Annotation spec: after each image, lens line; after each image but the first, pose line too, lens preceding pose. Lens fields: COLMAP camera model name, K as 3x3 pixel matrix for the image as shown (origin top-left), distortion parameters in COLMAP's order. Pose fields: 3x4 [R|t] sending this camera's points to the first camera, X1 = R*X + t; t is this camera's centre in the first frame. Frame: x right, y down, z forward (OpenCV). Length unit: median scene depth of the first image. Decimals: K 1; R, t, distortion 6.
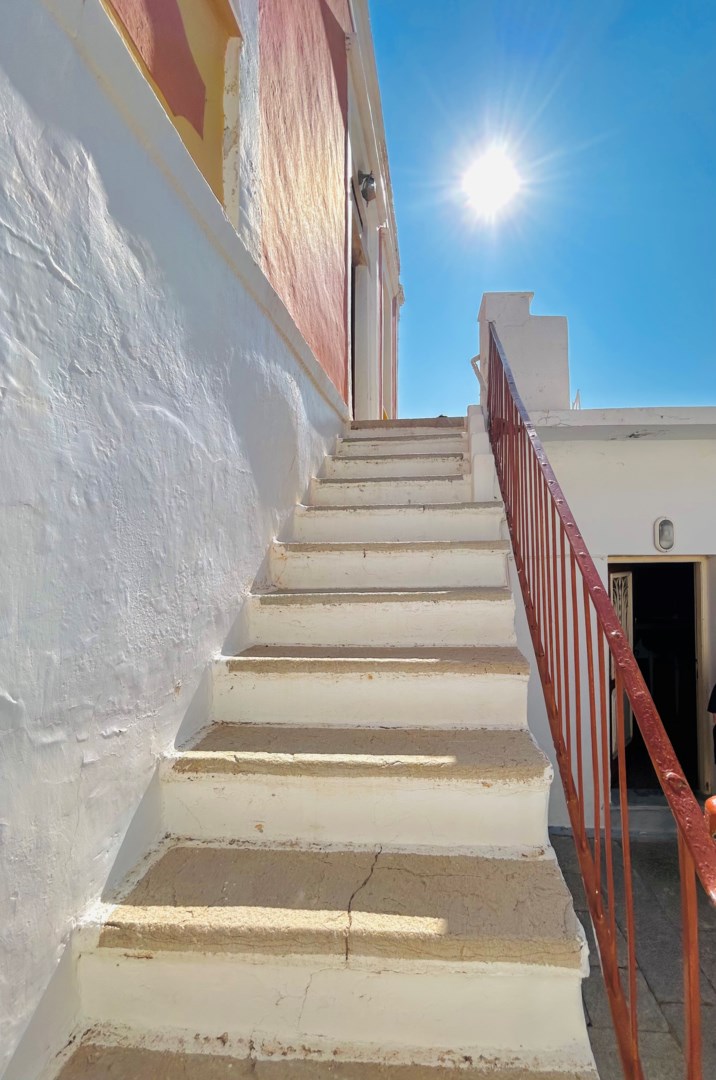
lens RADIAL K [[440.0, 0, 359.5], [0, 440.0, 533.5], [0, 0, 1]] dist [0.003873, 0.000176]
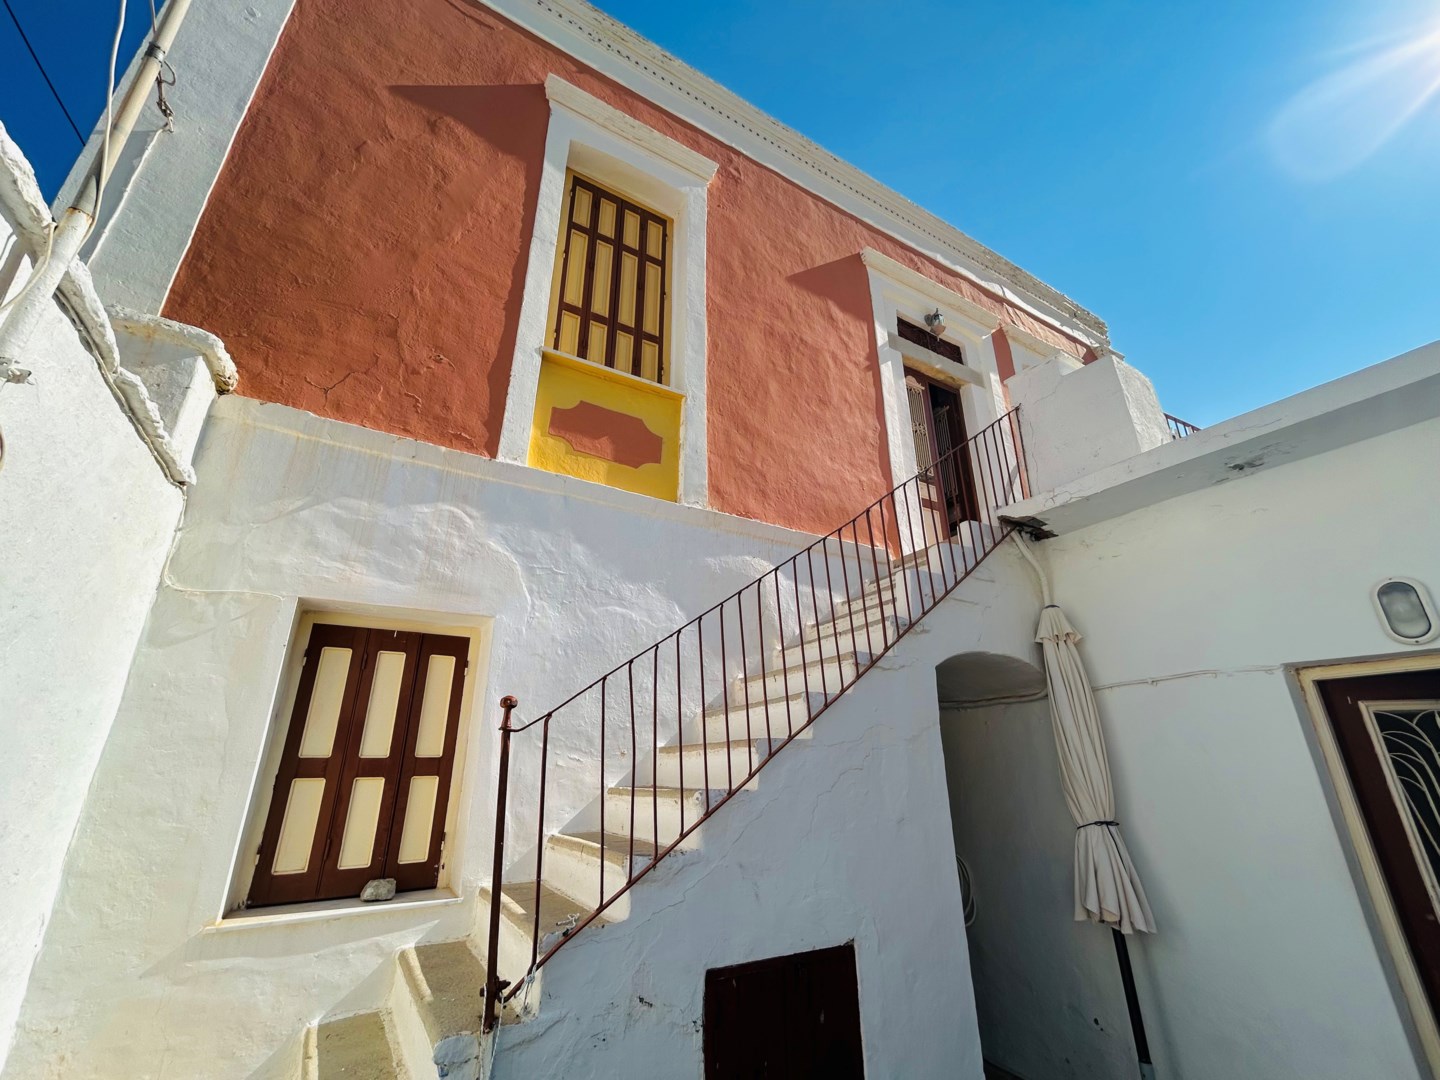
lens RADIAL K [[587.8, 0, 712.4], [0, 587.8, 544.3], [0, 0, 1]] dist [0.003117, 0.000167]
pose [[0.566249, -0.284104, -0.773723, 2.431699], [0.020931, 0.943371, -0.331079, 0.435674], [0.823968, 0.171278, 0.540129, -0.205055]]
